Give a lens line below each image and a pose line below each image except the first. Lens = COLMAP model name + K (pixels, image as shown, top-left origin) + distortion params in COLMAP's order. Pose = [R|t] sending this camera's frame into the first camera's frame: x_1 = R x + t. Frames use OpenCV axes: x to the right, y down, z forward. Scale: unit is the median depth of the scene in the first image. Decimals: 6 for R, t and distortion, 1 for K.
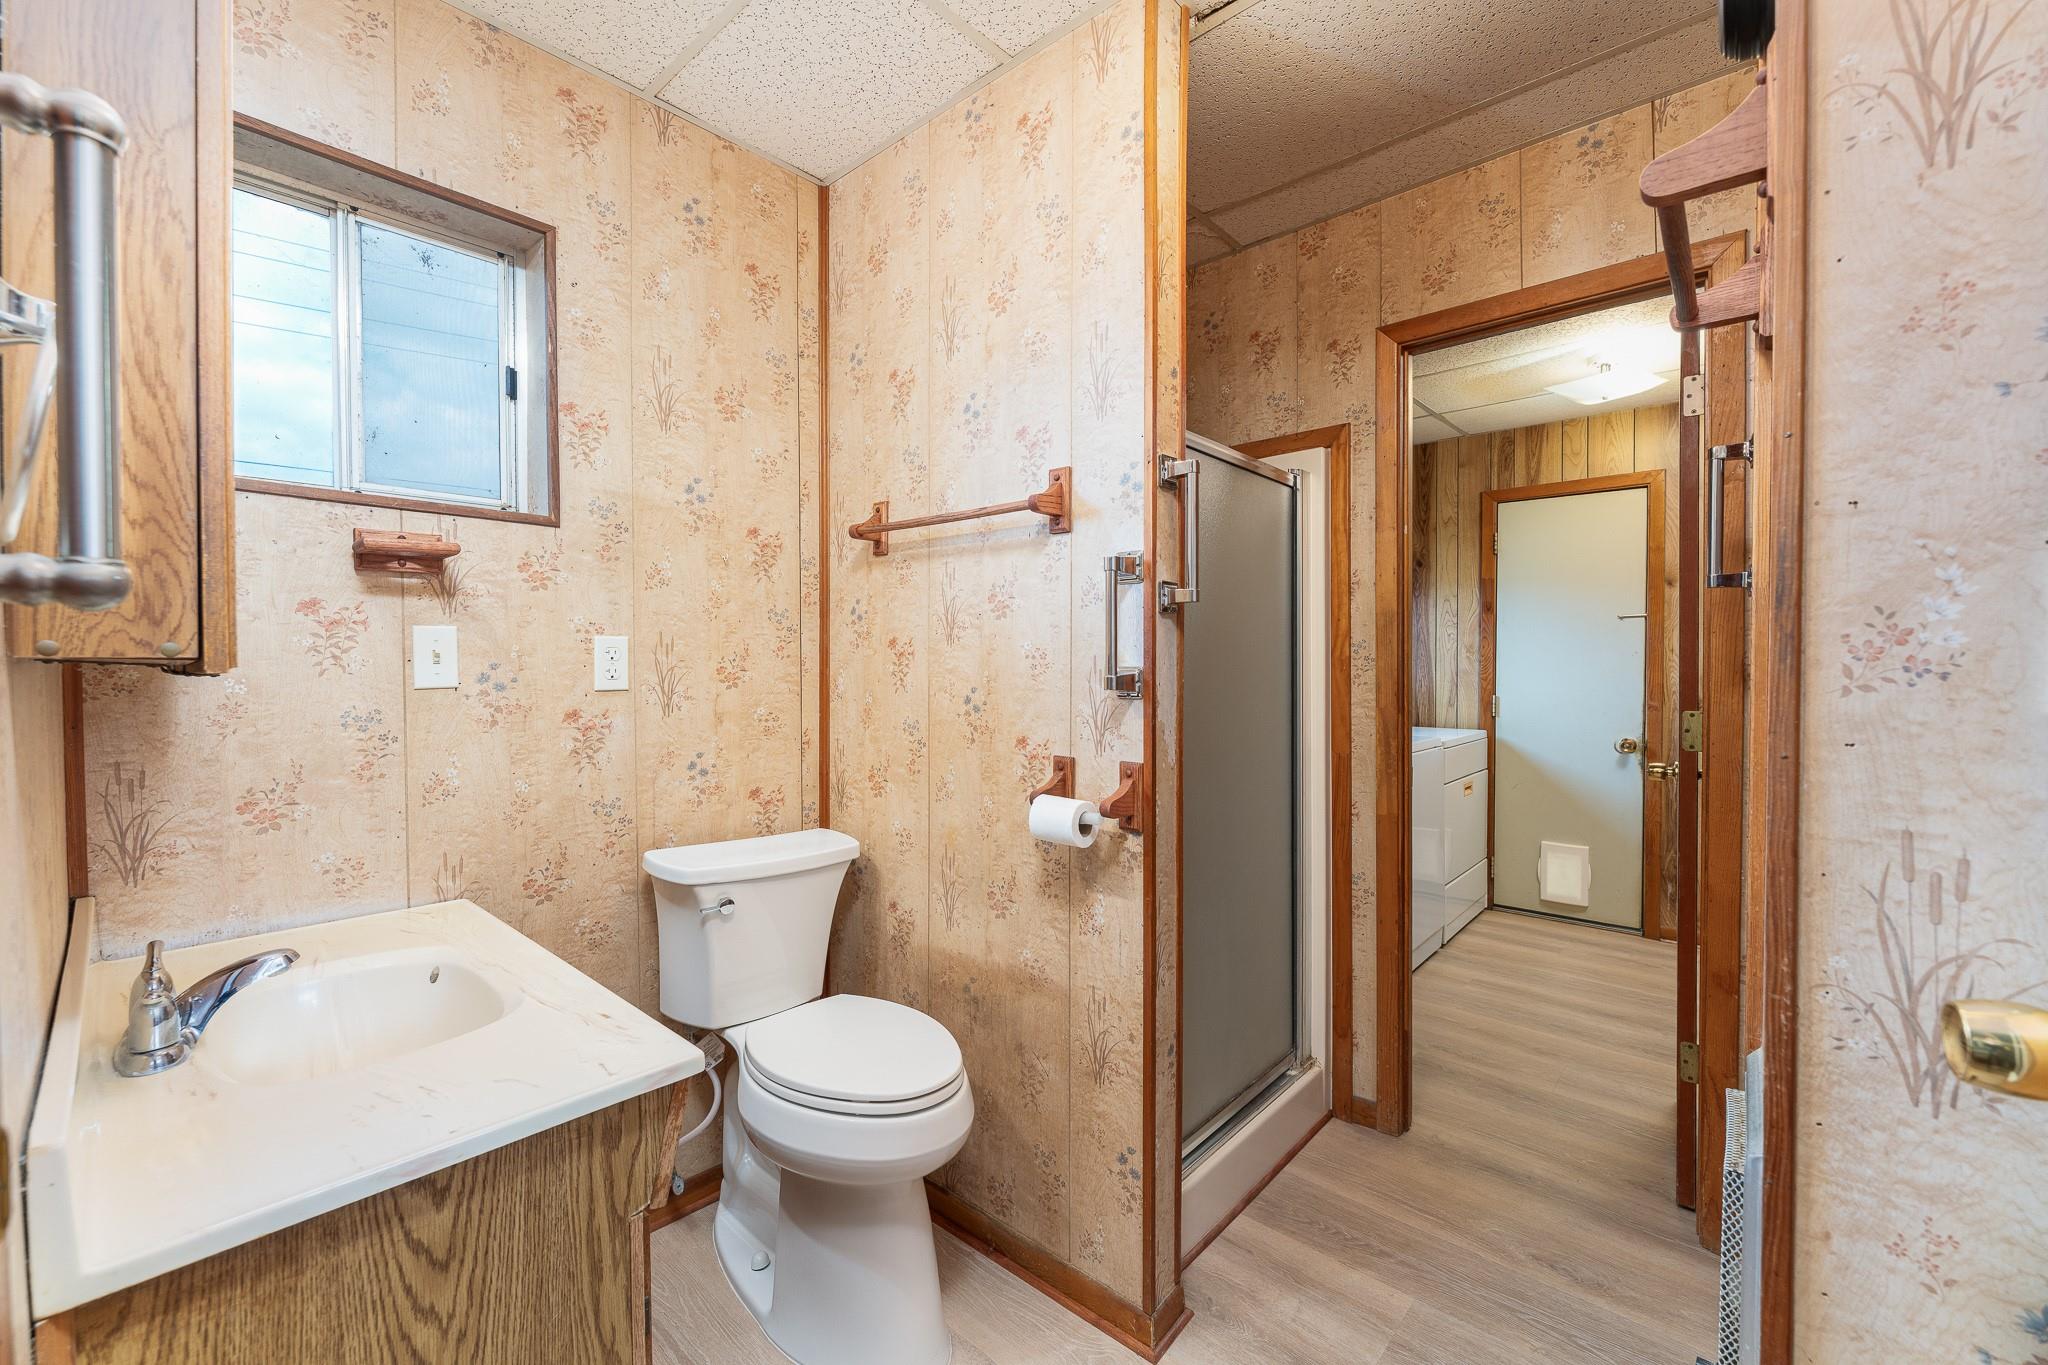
lens RADIAL K [[815.1, 0, 1040.6], [0, 815.1, 673.9], [0, 0, 1]] dist [0.000101, -0.000090]
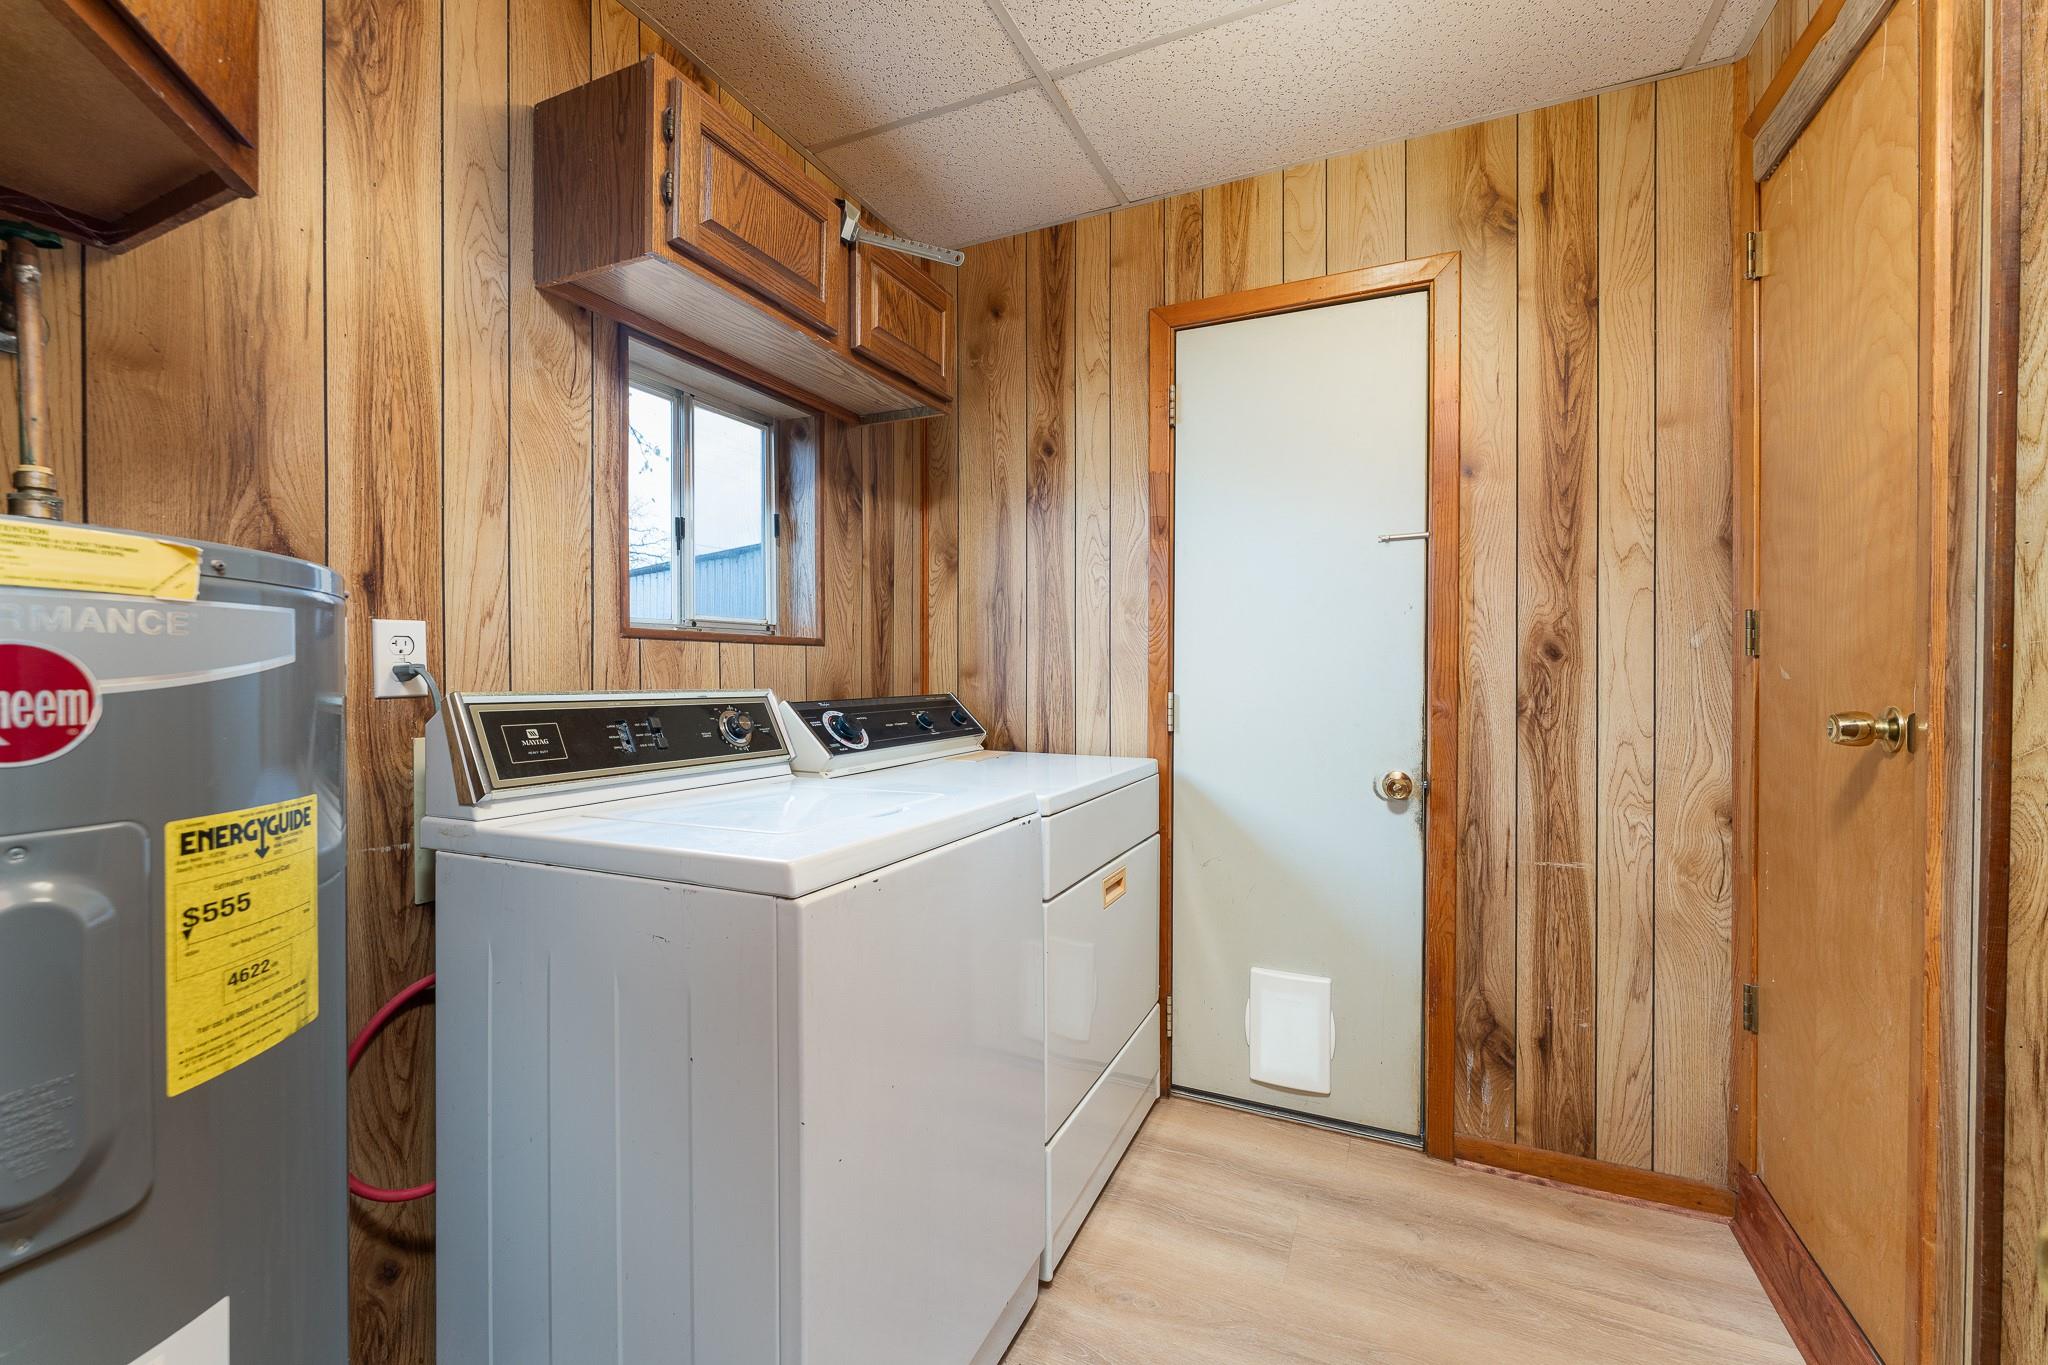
lens RADIAL K [[815.1, 0, 1028.5], [0, 815.1, 682.0], [0, 0, 1]] dist [0.000101, -0.000090]
pose [[0.958120, -0.003654, 0.286342, 0.318085], [0.003835, 0.999993, -0.000071, 0.018989], [-0.286340, 0.001166, 0.958127, 0.522752]]
